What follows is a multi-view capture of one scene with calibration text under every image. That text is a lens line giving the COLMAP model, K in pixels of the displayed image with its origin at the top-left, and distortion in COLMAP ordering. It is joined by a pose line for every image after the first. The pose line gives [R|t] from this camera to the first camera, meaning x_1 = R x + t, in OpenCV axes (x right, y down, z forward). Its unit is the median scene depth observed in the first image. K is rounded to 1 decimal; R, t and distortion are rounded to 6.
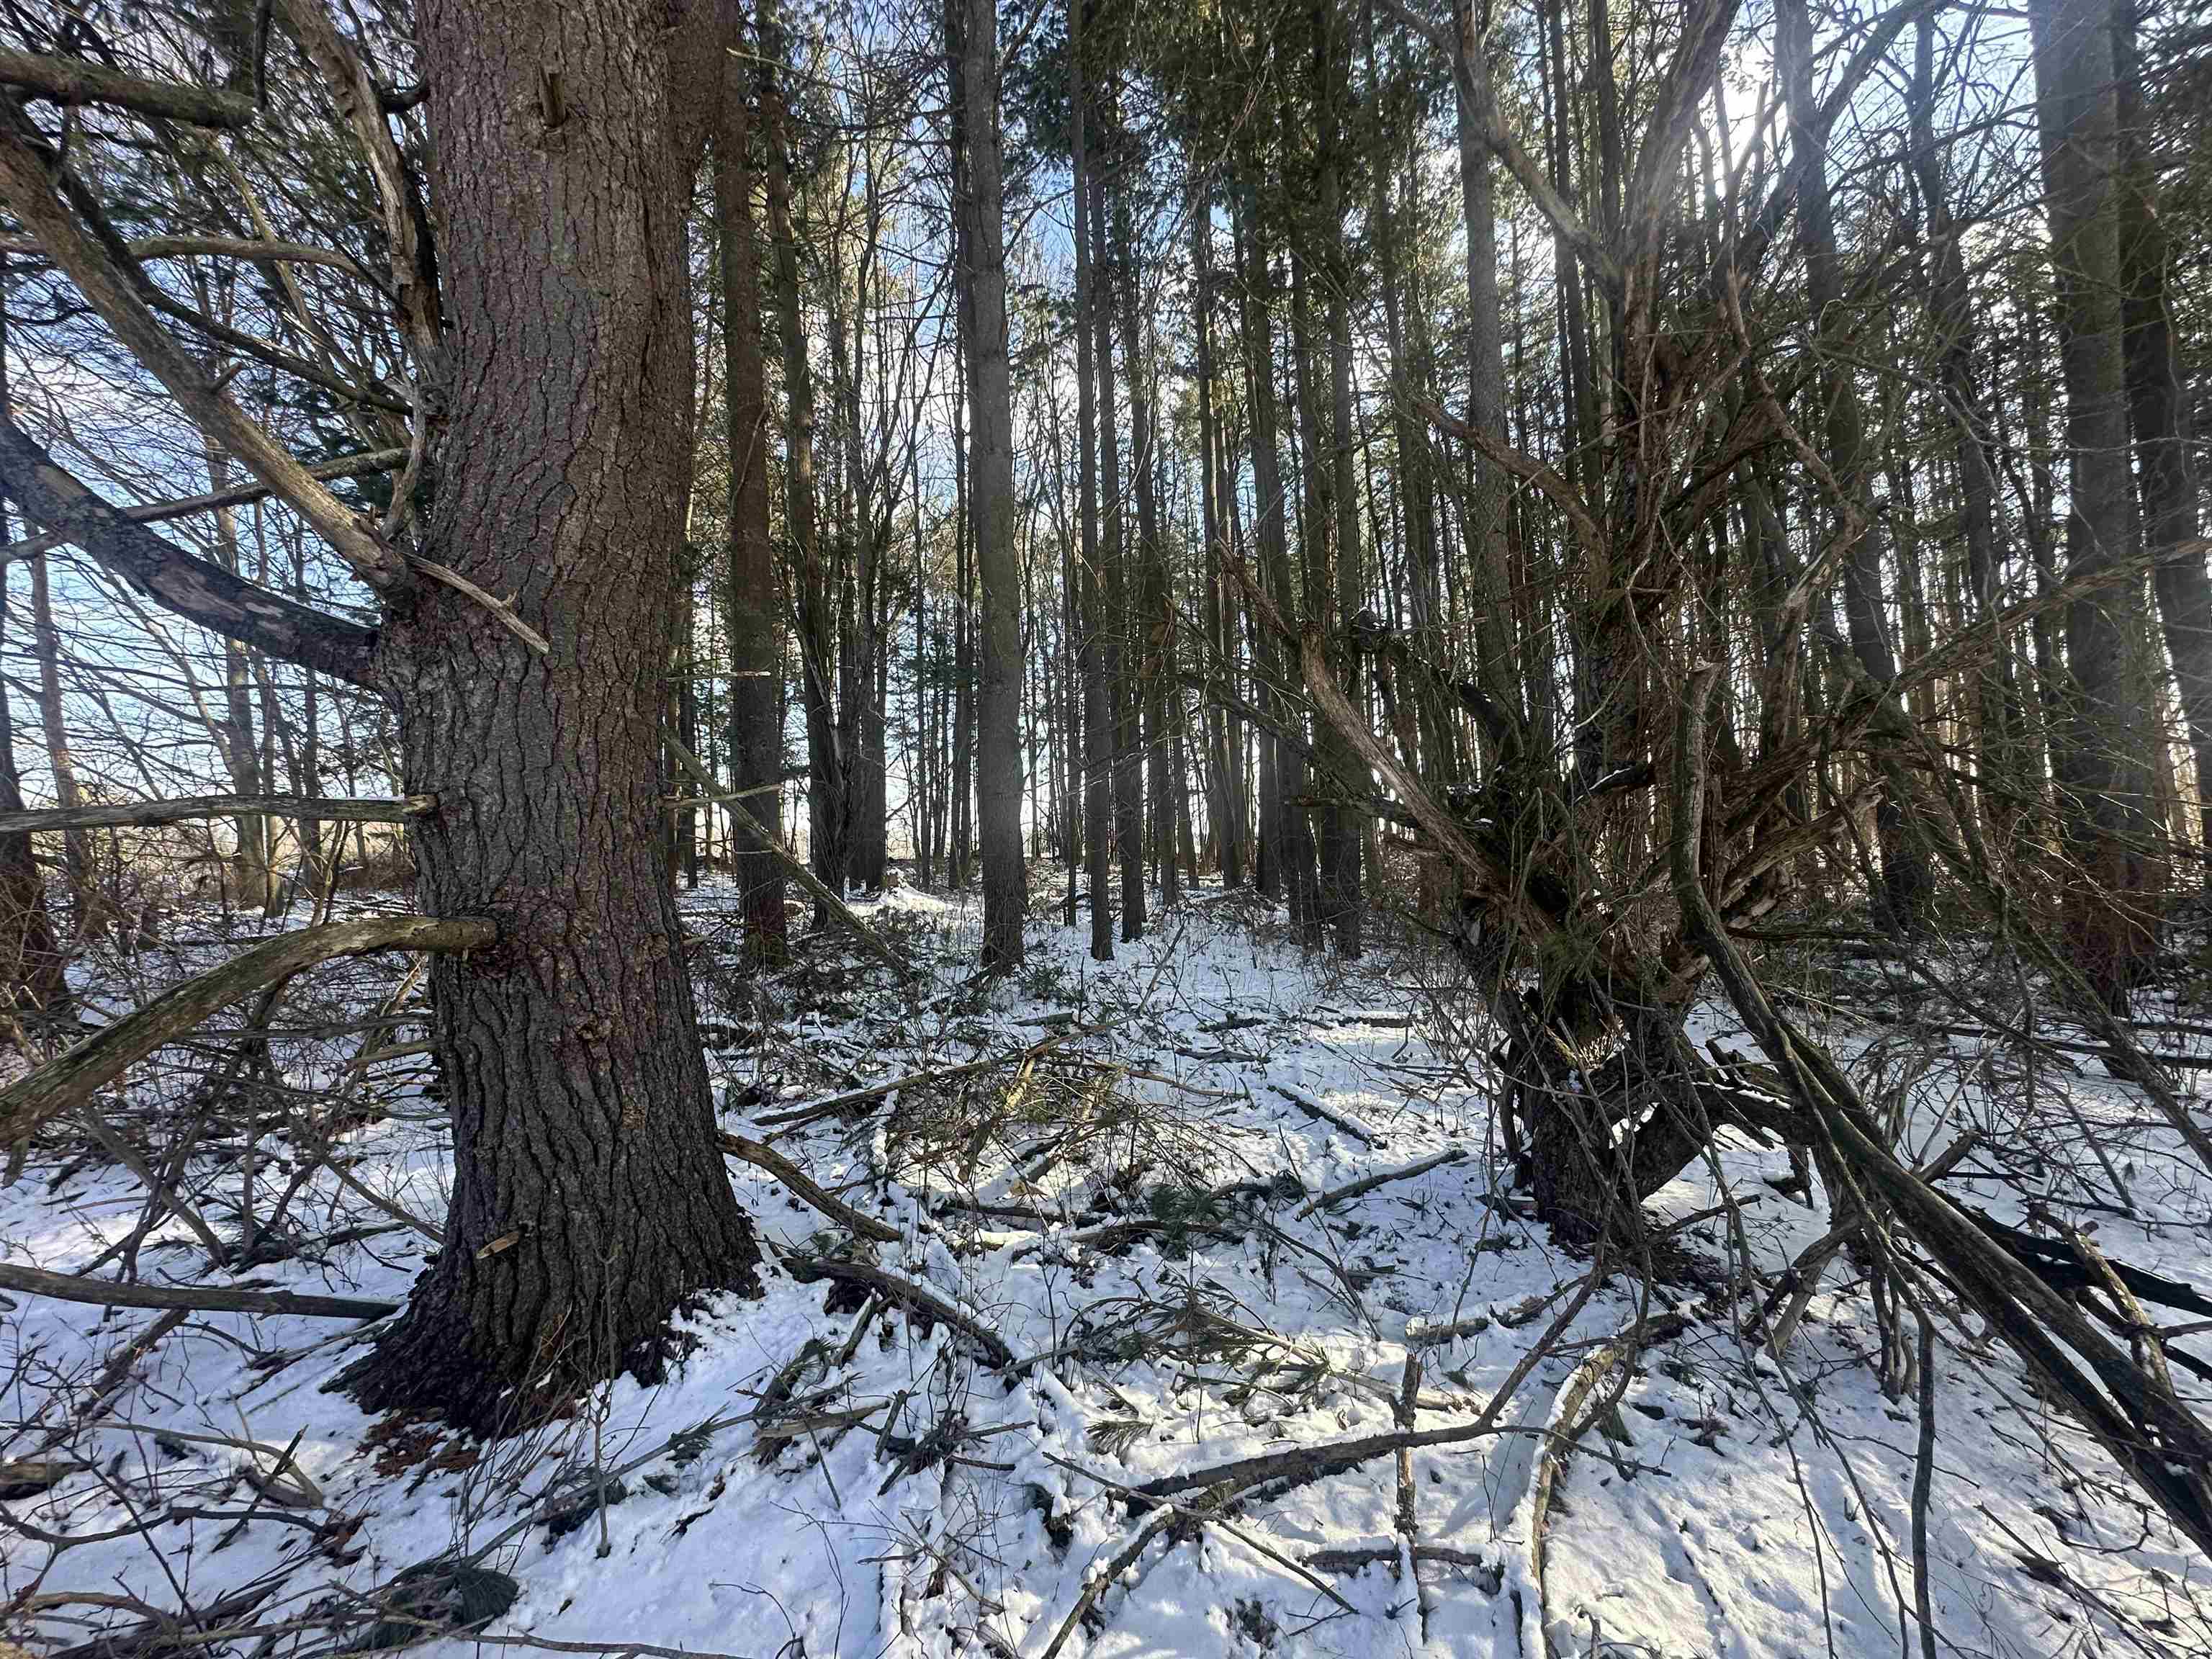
lens RADIAL K [[884.1, 0, 1106.0], [0, 884.1, 829.5], [0, 0, 1]] dist [-0.002395, 0.000050]
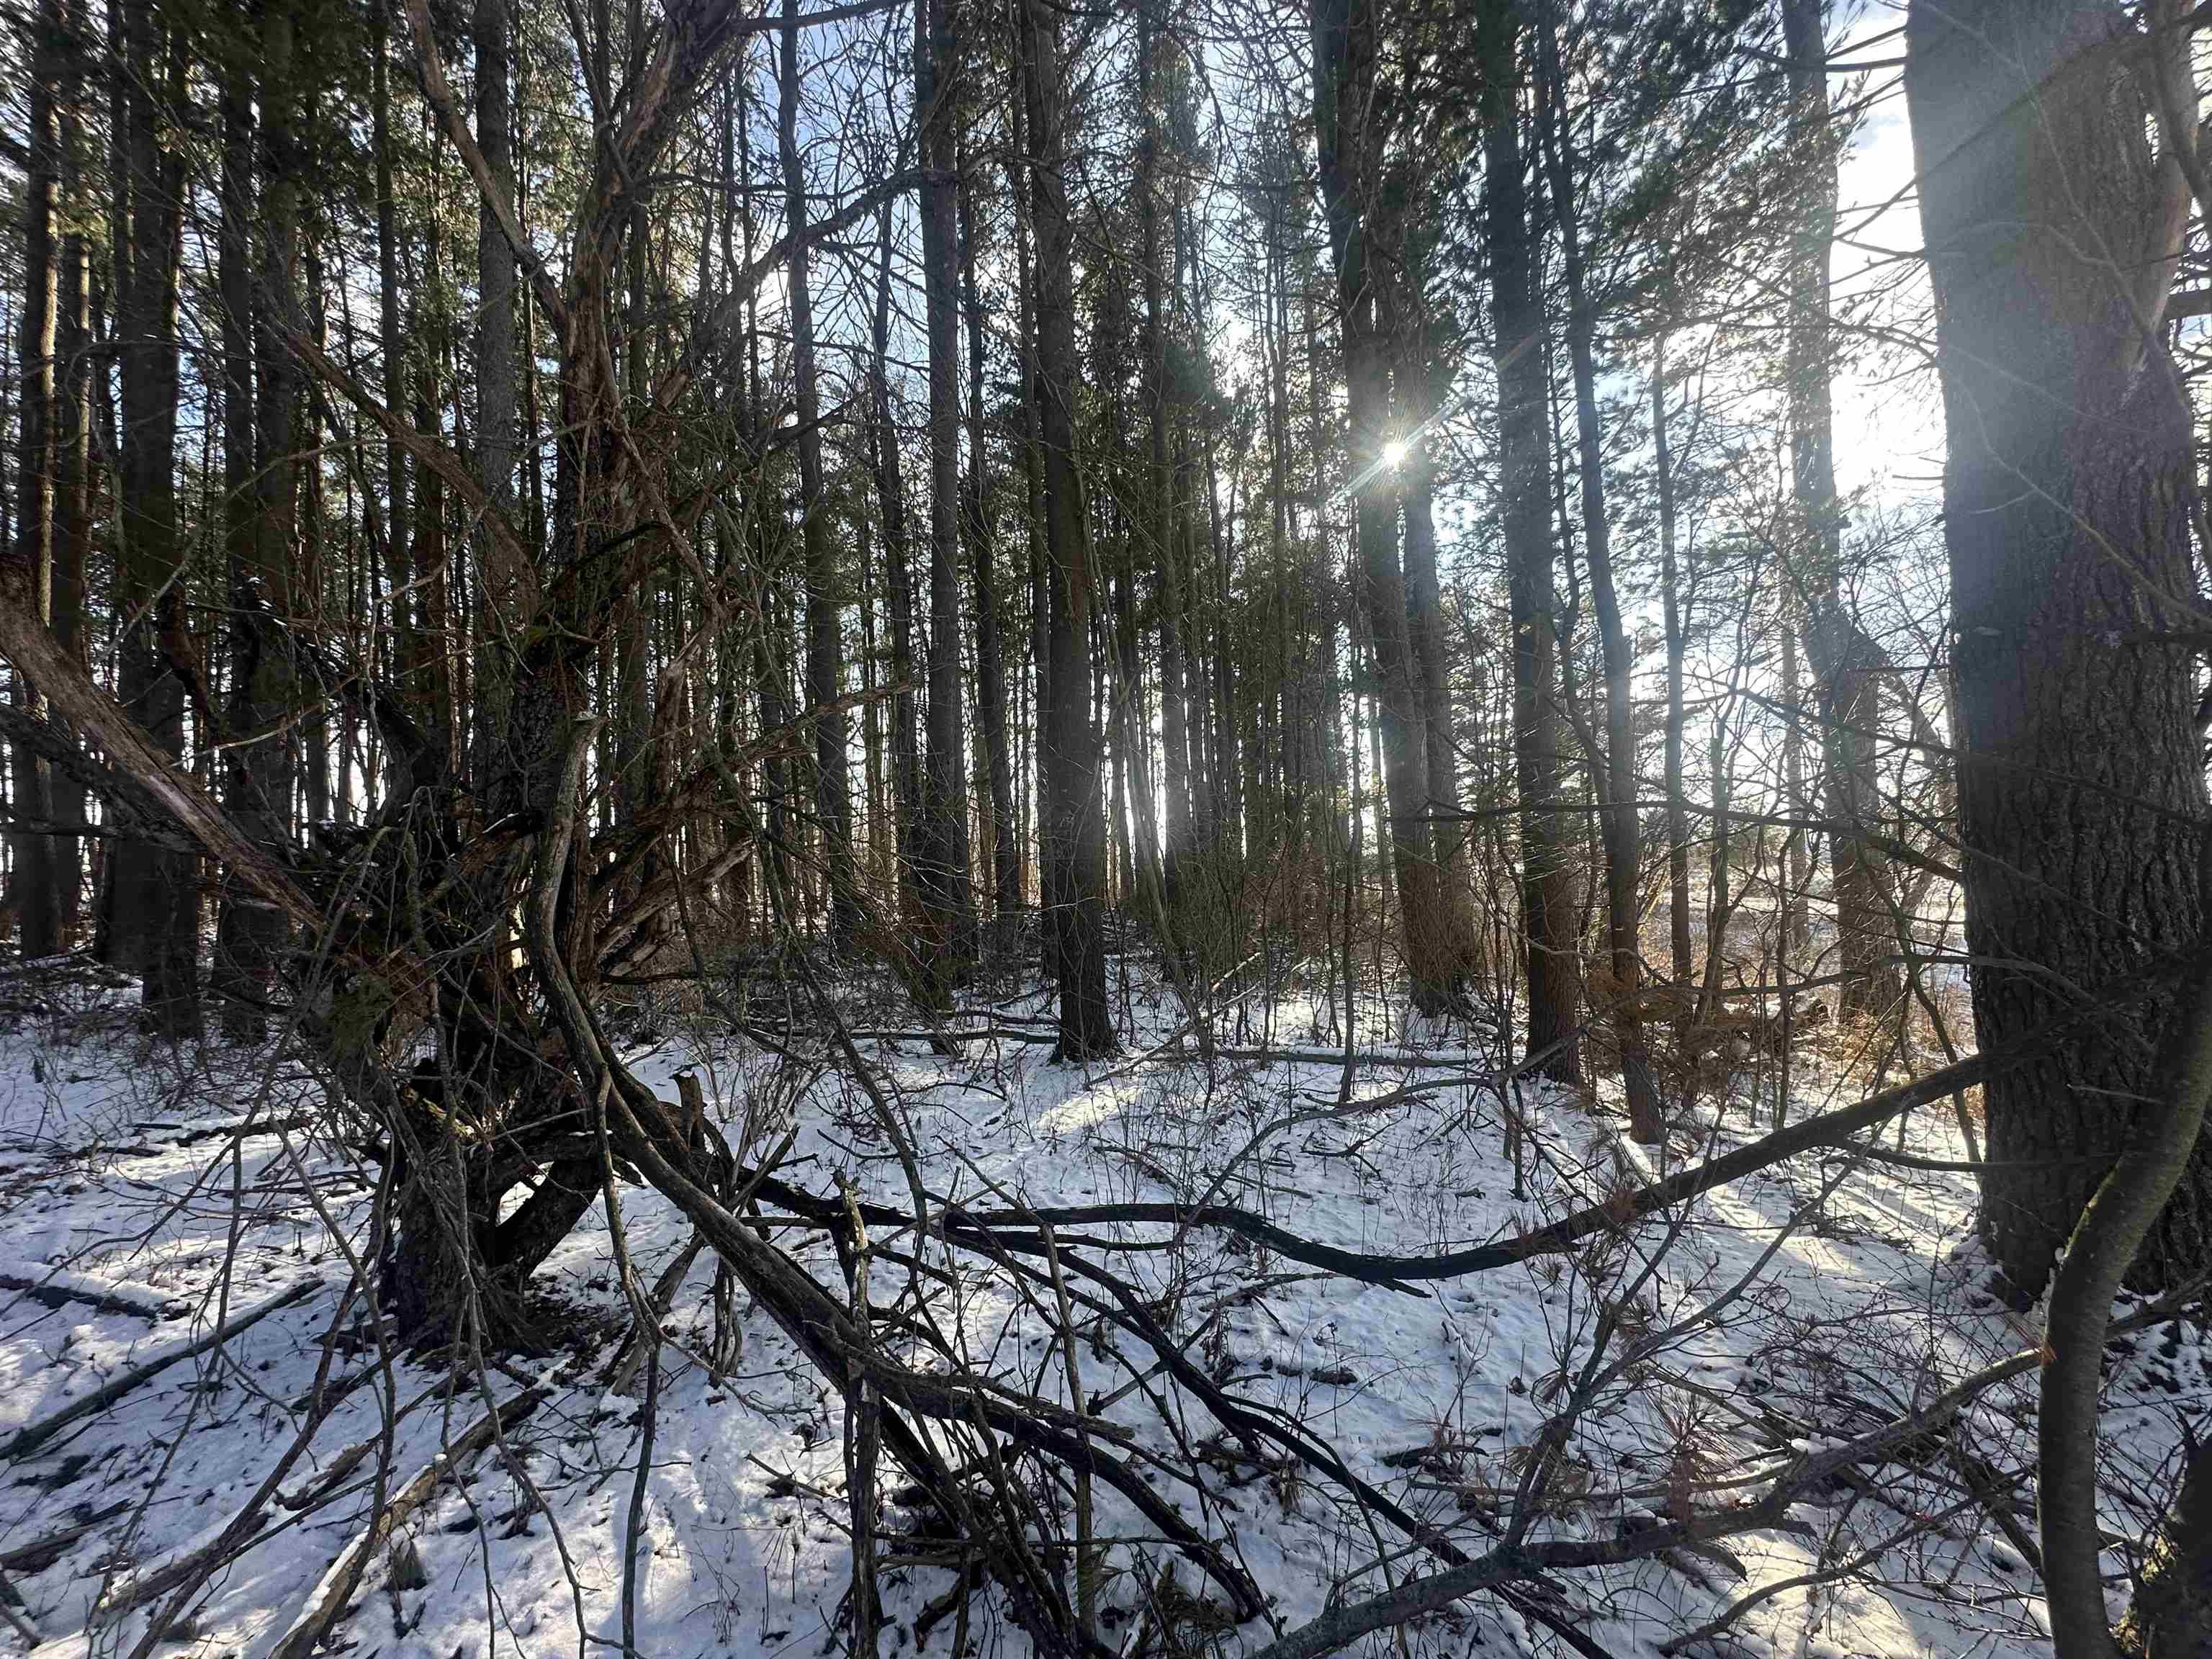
lens RADIAL K [[884.1, 0, 1106.0], [0, 884.1, 829.5], [0, 0, 1]] dist [-0.002395, 0.000050]
pose [[0.535656, 0.059753, 0.842319, 0.110185], [-0.015984, 0.998032, -0.060634, -0.002878], [-0.844285, 0.019015, 0.535557, -0.029598]]
